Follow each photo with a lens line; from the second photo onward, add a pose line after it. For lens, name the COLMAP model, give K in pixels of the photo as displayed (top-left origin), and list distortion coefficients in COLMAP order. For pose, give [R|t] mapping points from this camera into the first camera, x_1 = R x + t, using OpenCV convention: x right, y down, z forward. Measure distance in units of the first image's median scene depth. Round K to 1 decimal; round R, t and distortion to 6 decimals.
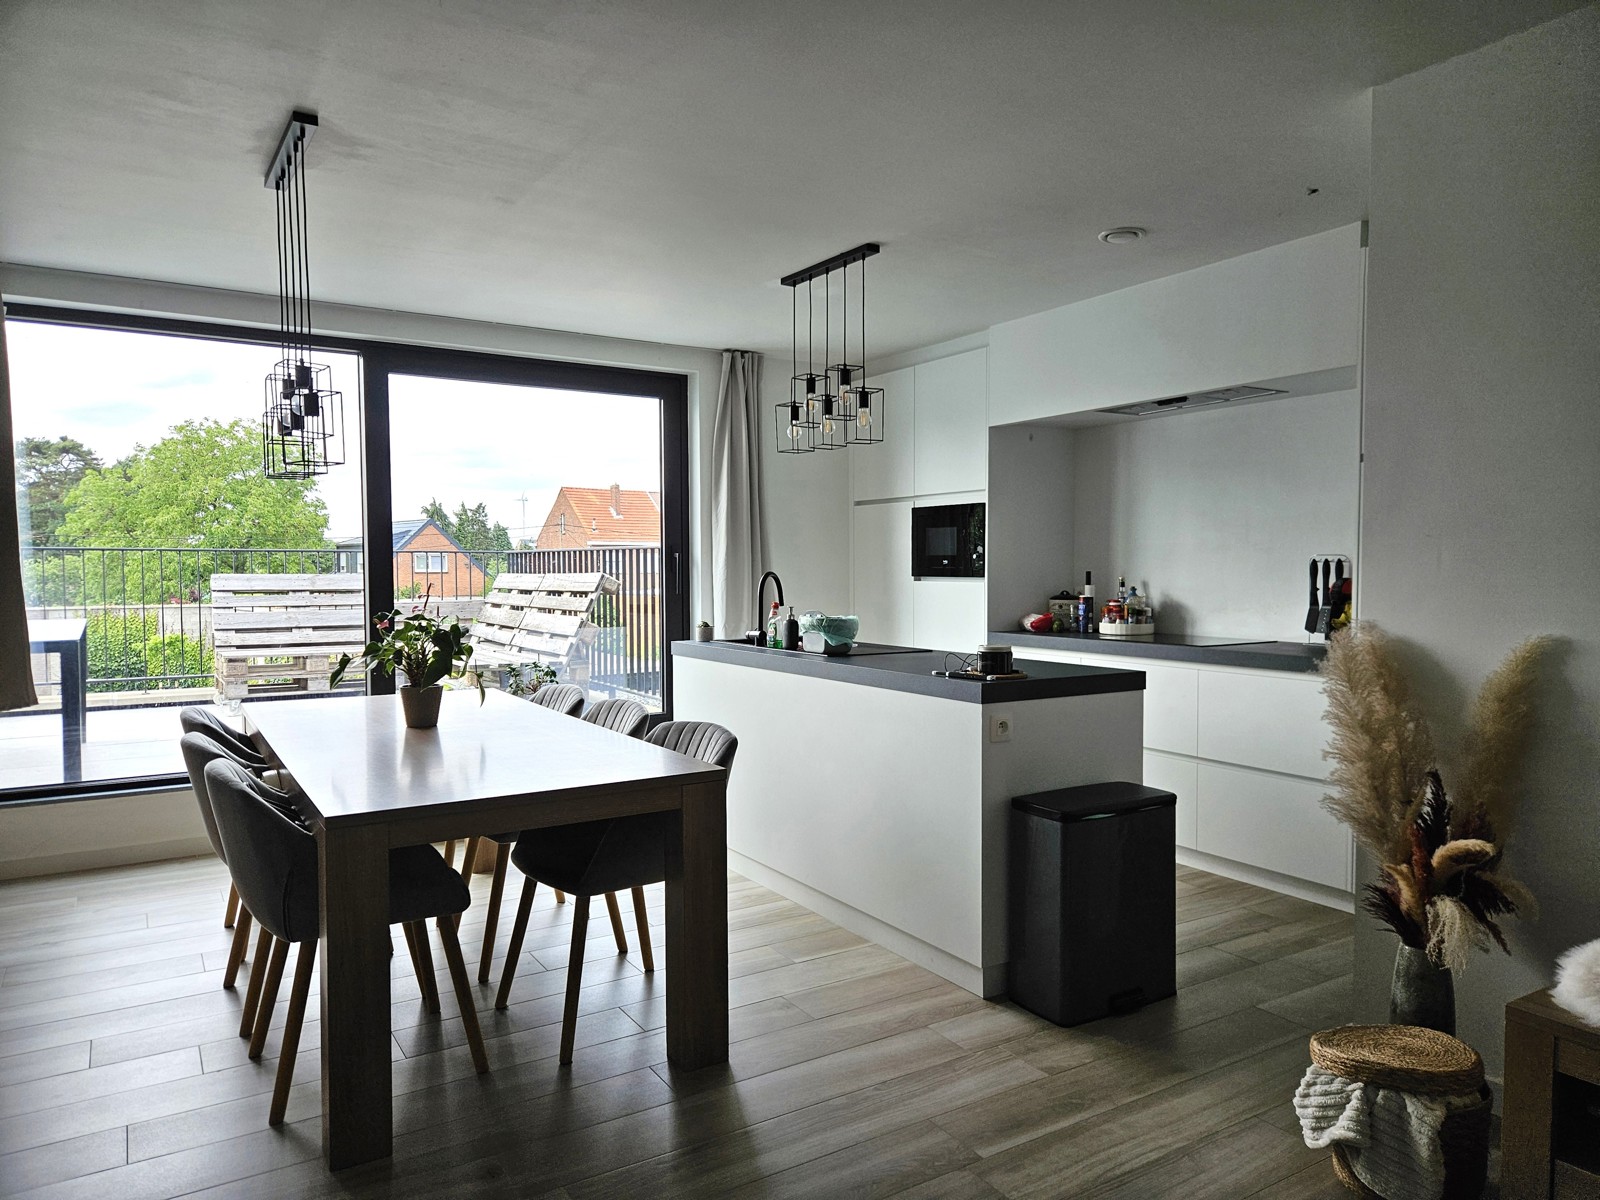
lens RADIAL K [[1071.3, 0, 800.0], [0, 1071.3, 600.0], [0, 0, 1]] dist [0.067440, 0.000277]
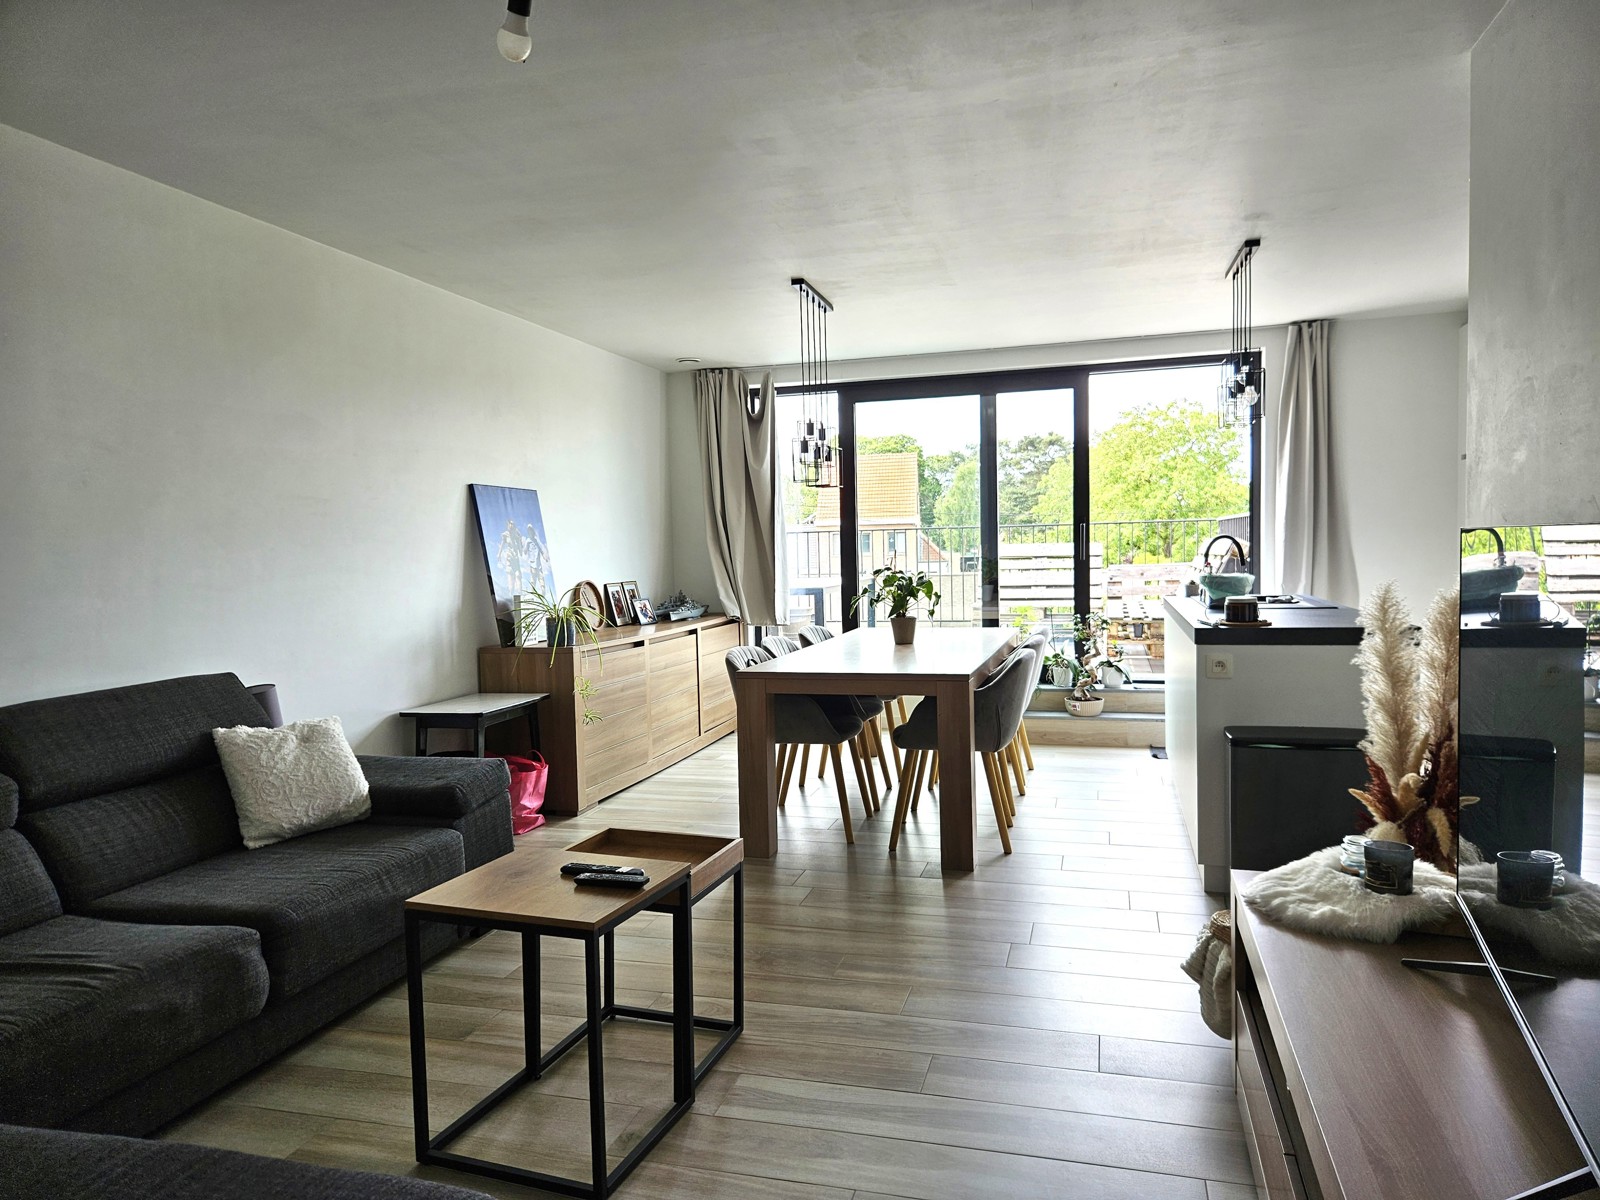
lens RADIAL K [[1071.3, 0, 800.0], [0, 1071.3, 600.0], [0, 0, 1]] dist [0.067440, 0.000277]
pose [[0.673155, 0.027021, -0.739008, 0.666027], [-0.005377, 0.999485, 0.031646, 0.016438], [0.739482, -0.017329, 0.672953, -0.062700]]
